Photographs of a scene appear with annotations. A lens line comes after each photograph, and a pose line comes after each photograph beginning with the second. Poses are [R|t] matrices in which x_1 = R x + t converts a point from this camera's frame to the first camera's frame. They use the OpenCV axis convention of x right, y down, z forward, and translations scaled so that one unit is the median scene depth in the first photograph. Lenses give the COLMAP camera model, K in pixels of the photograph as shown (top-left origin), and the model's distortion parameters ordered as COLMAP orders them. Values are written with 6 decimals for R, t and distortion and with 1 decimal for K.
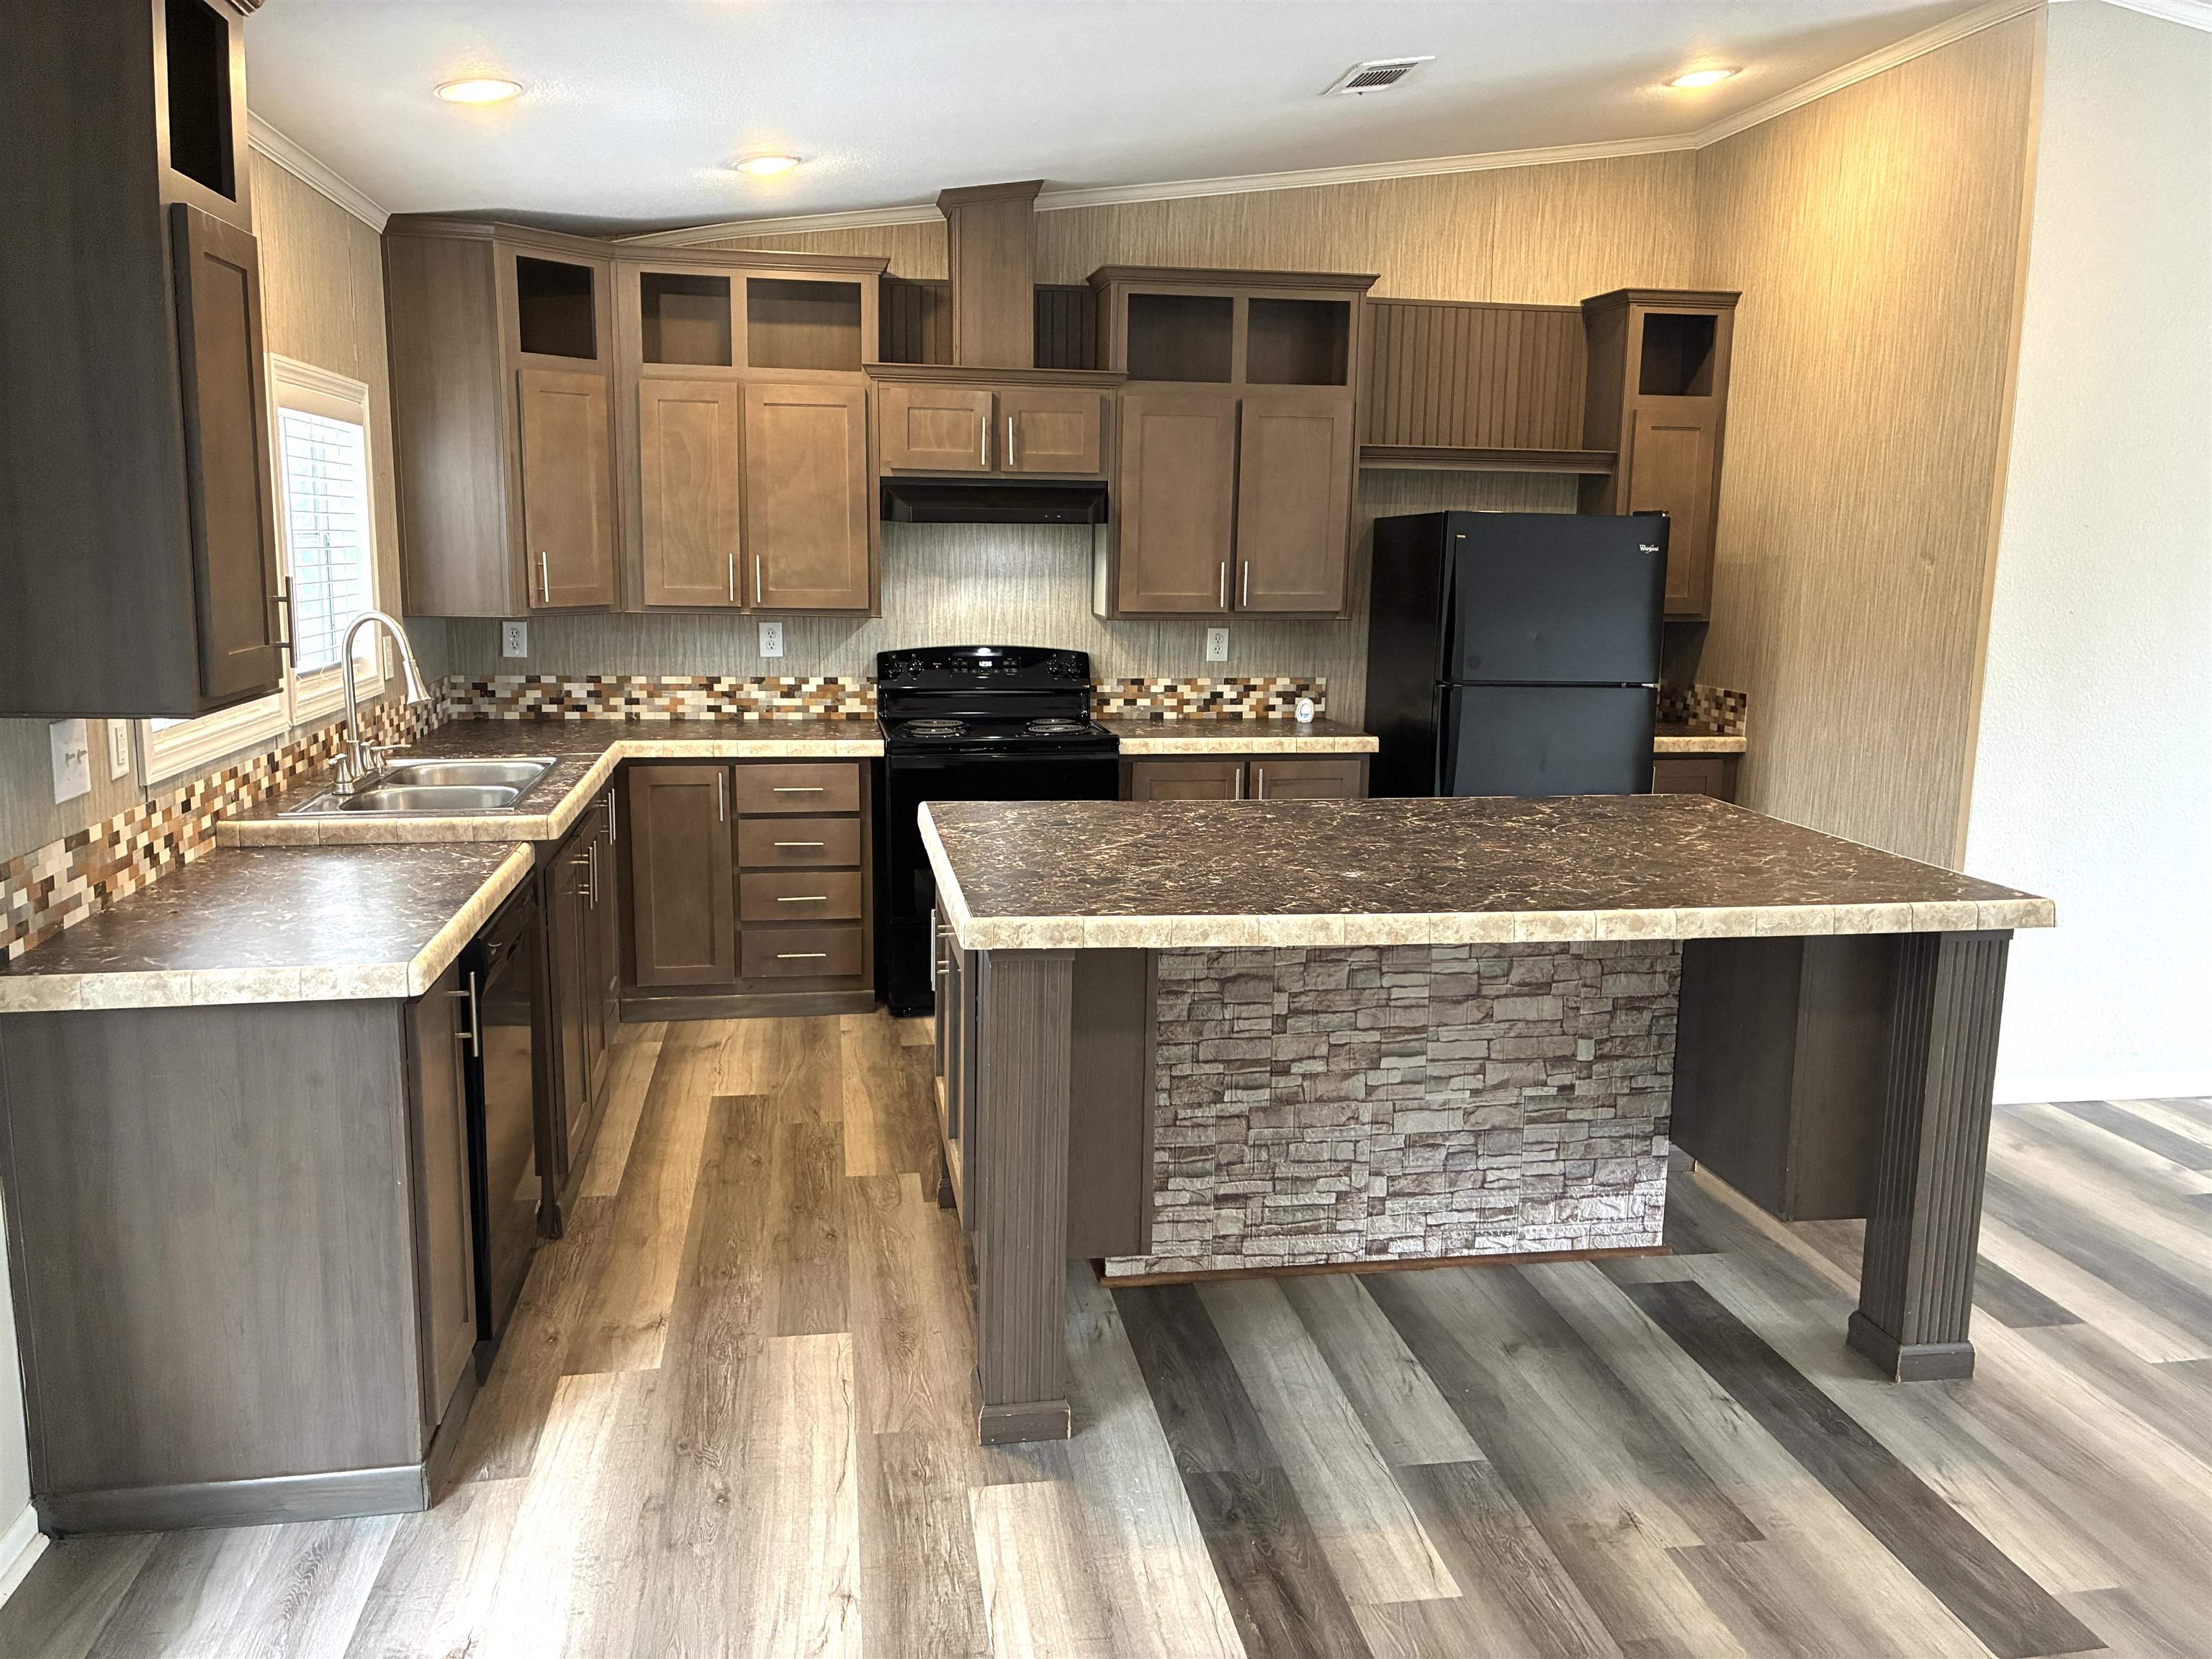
lens RADIAL K [[1673.3, 0, 1103.1], [0, 1673.3, 802.6], [0, 0, 1]] dist [0.061589, -0.076305]
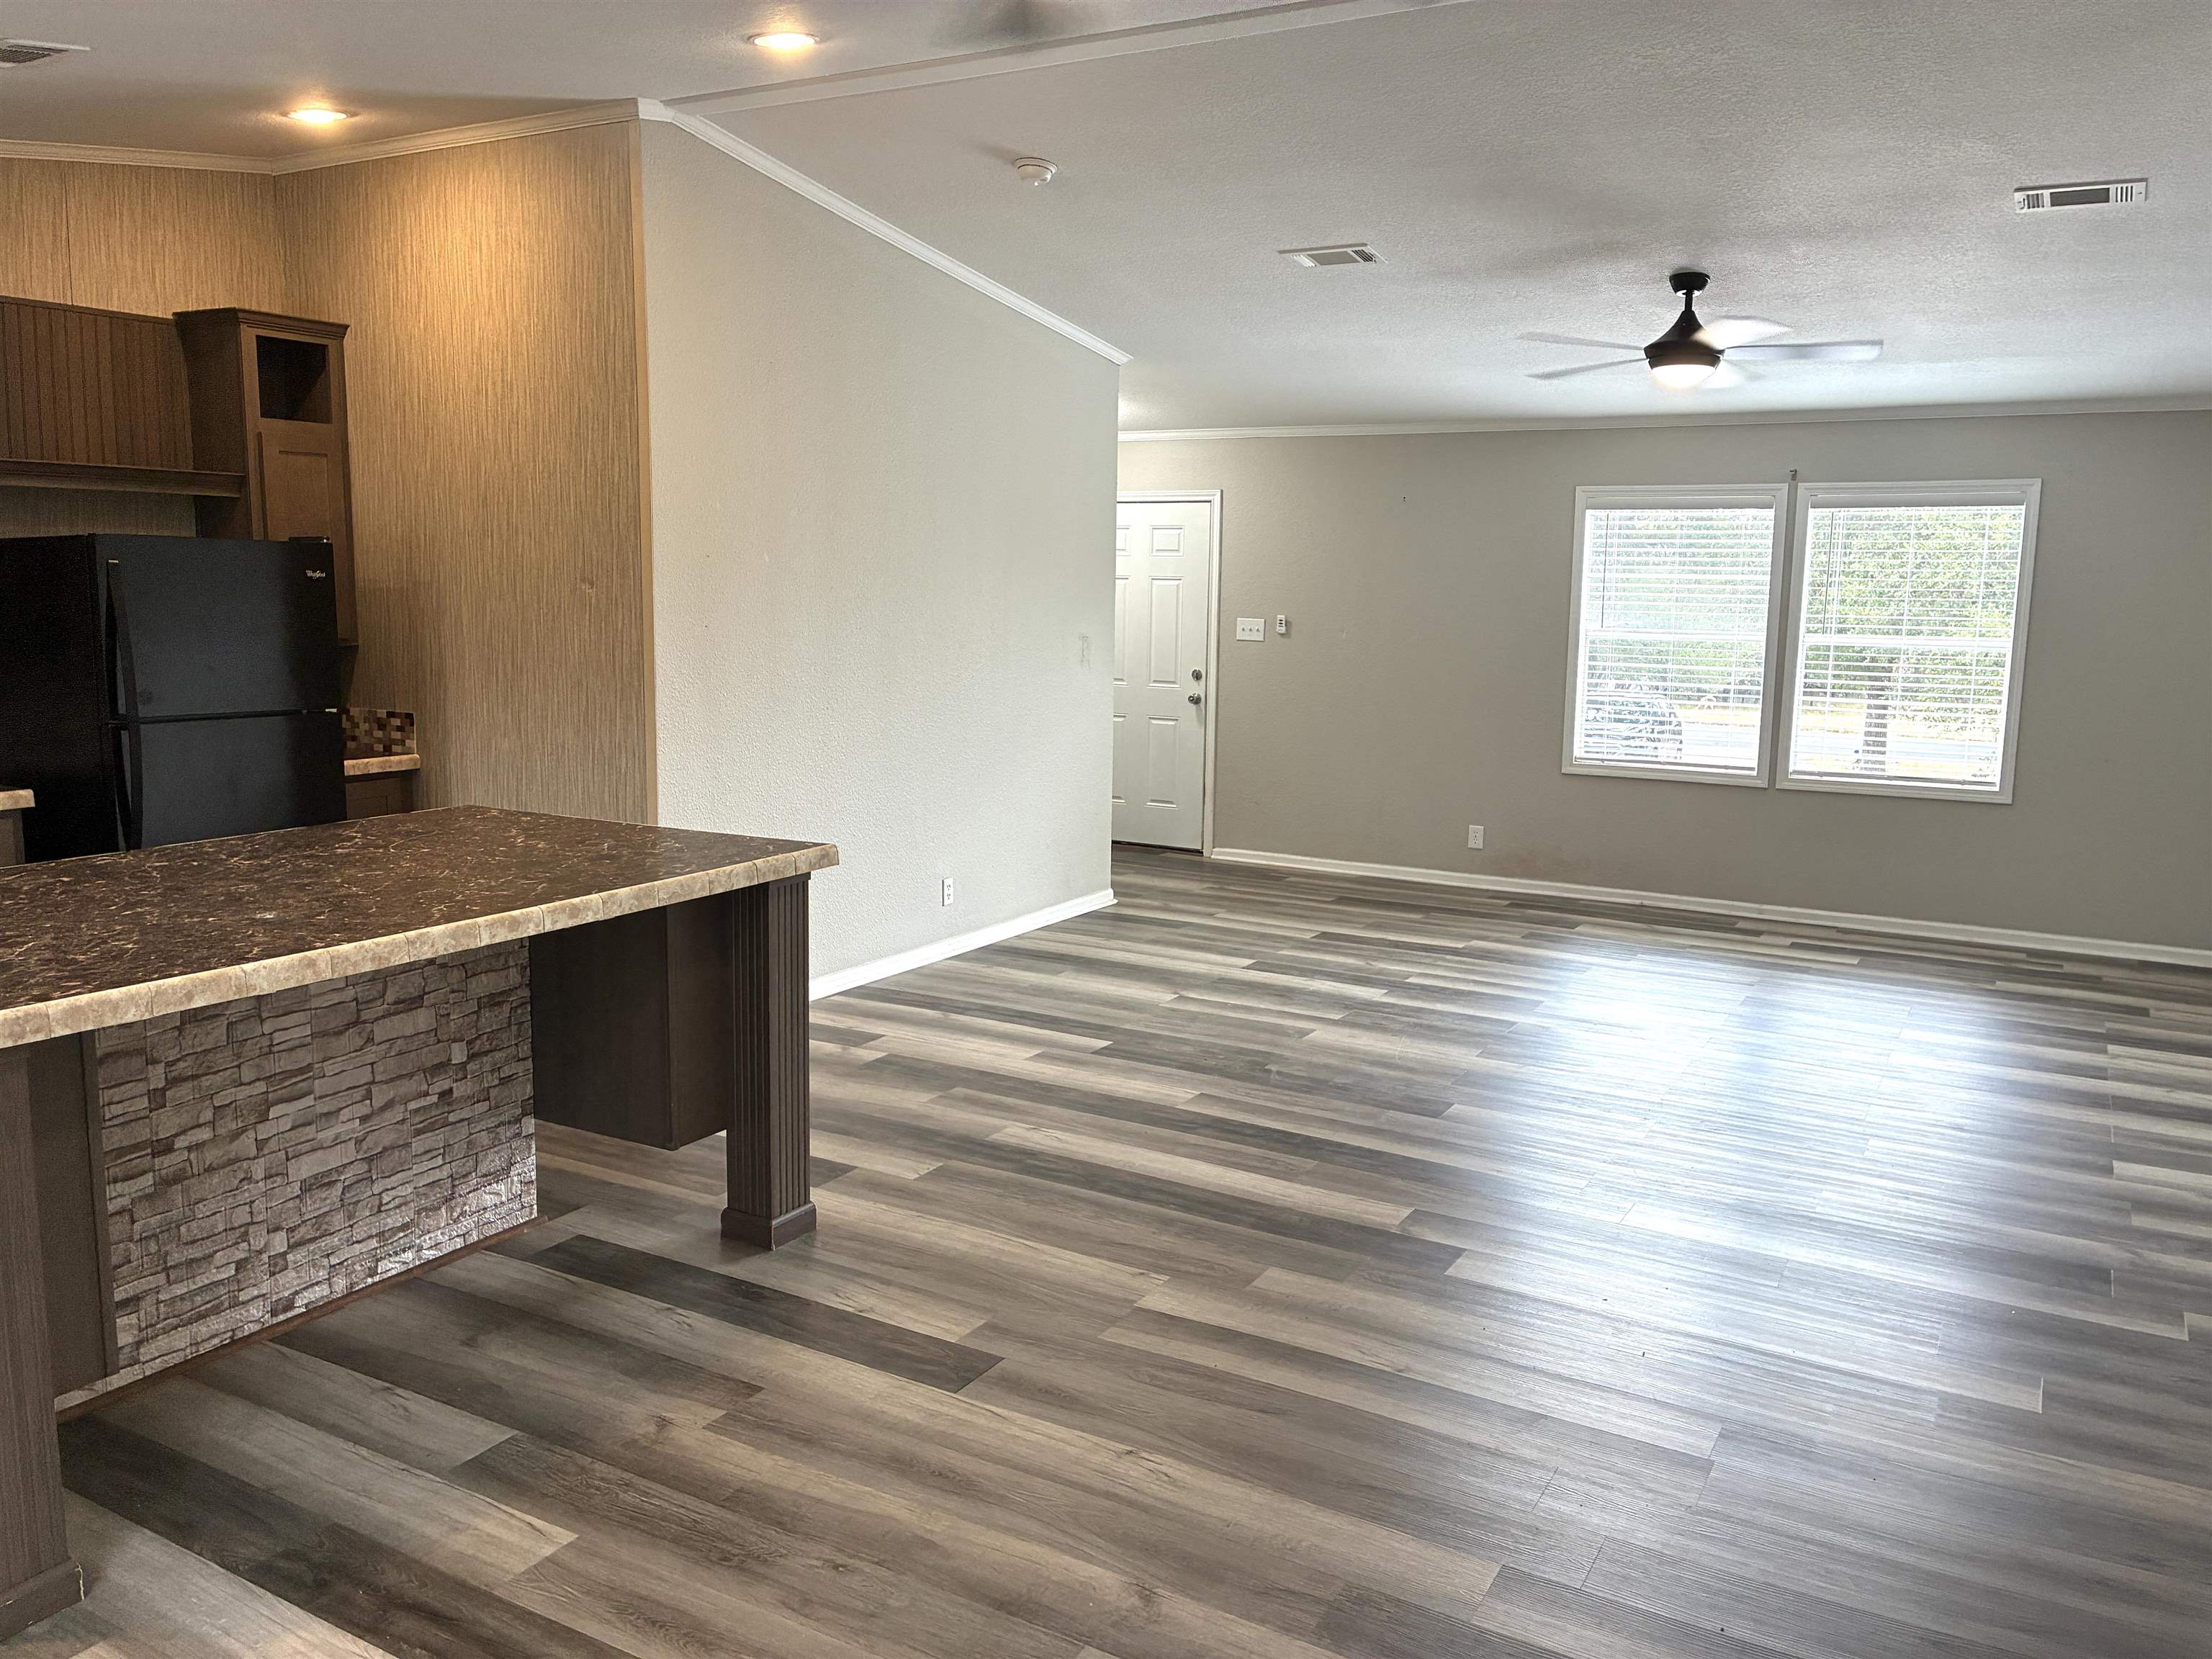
lens RADIAL K [[1673.3, 0, 1110.5], [0, 1673.3, 813.1], [0, 0, 1]] dist [0.061589, -0.076305]
pose [[0.628916, -0.115841, 0.768795, -0.245435], [0.120905, 0.991380, 0.050473, -0.004985], [-0.768015, 0.061208, 0.637500, 0.007825]]
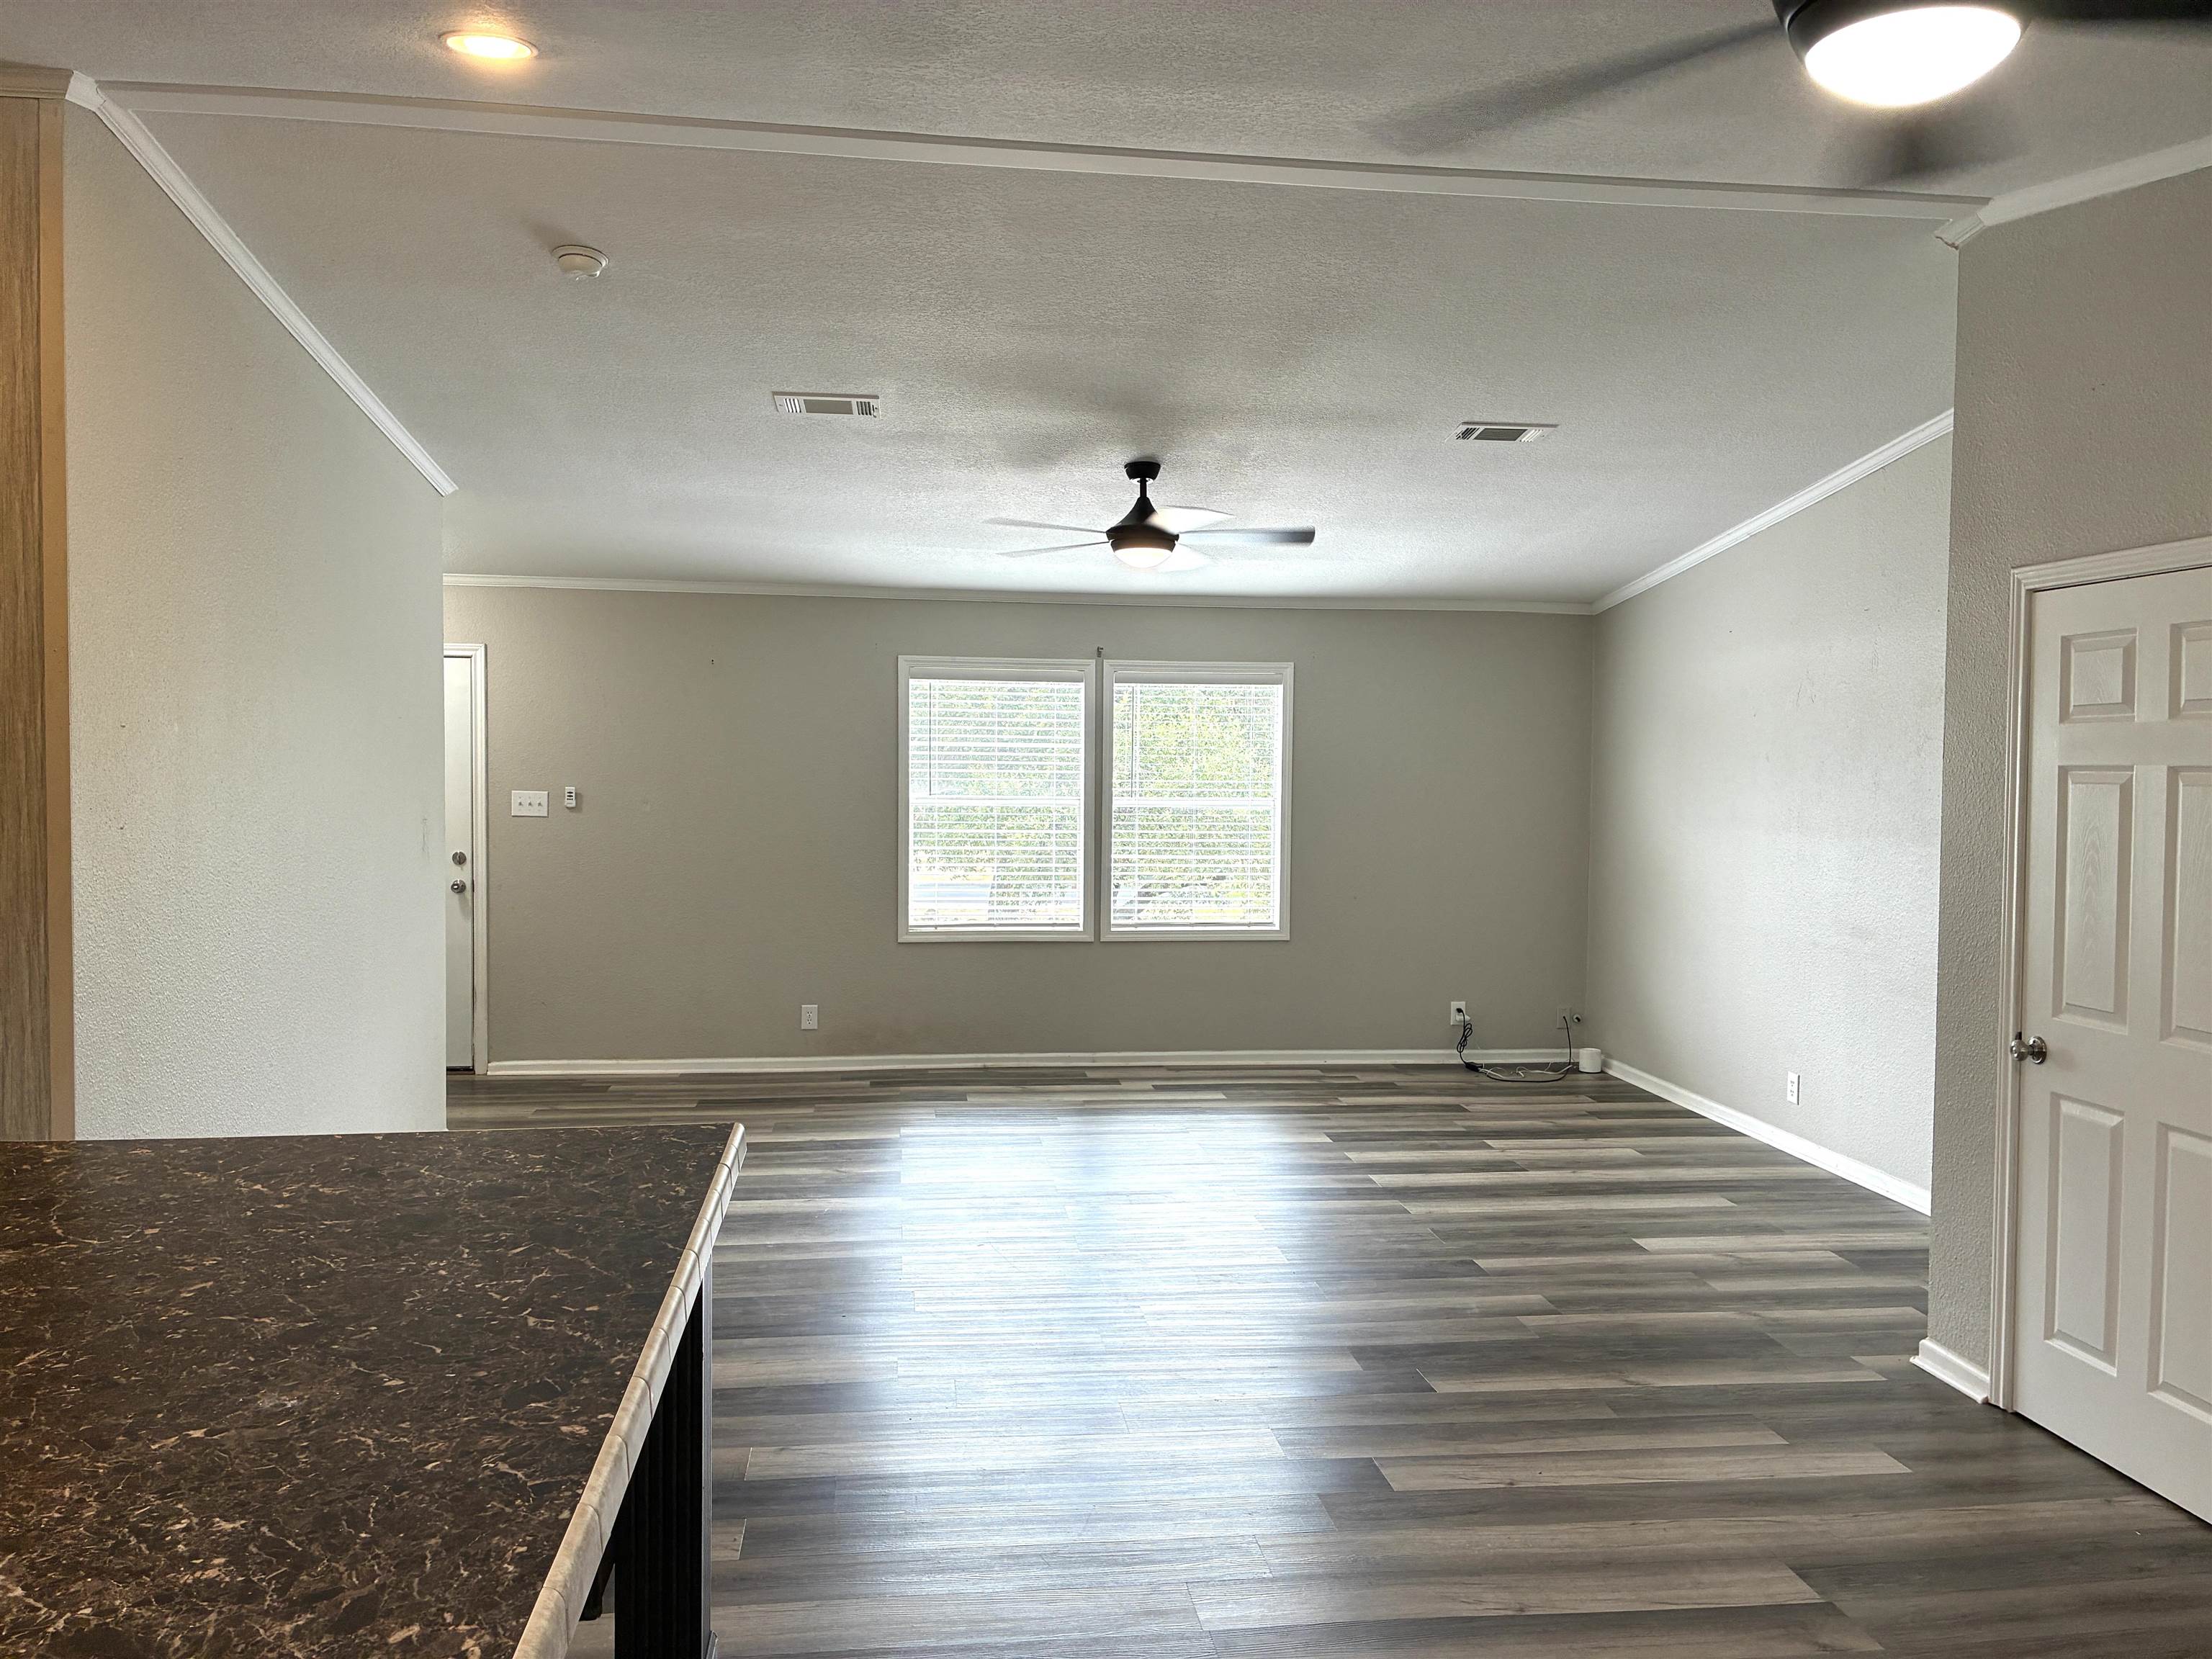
lens RADIAL K [[1673.3, 0, 1114.0], [0, 1673.3, 820.9], [0, 0, 1]] dist [0.061589, -0.076305]
pose [[0.034891, -0.057600, 0.997730, -0.308468], [0.151387, 0.987122, 0.051694, -0.104047], [-0.987859, 0.149240, 0.043162, 0.598366]]
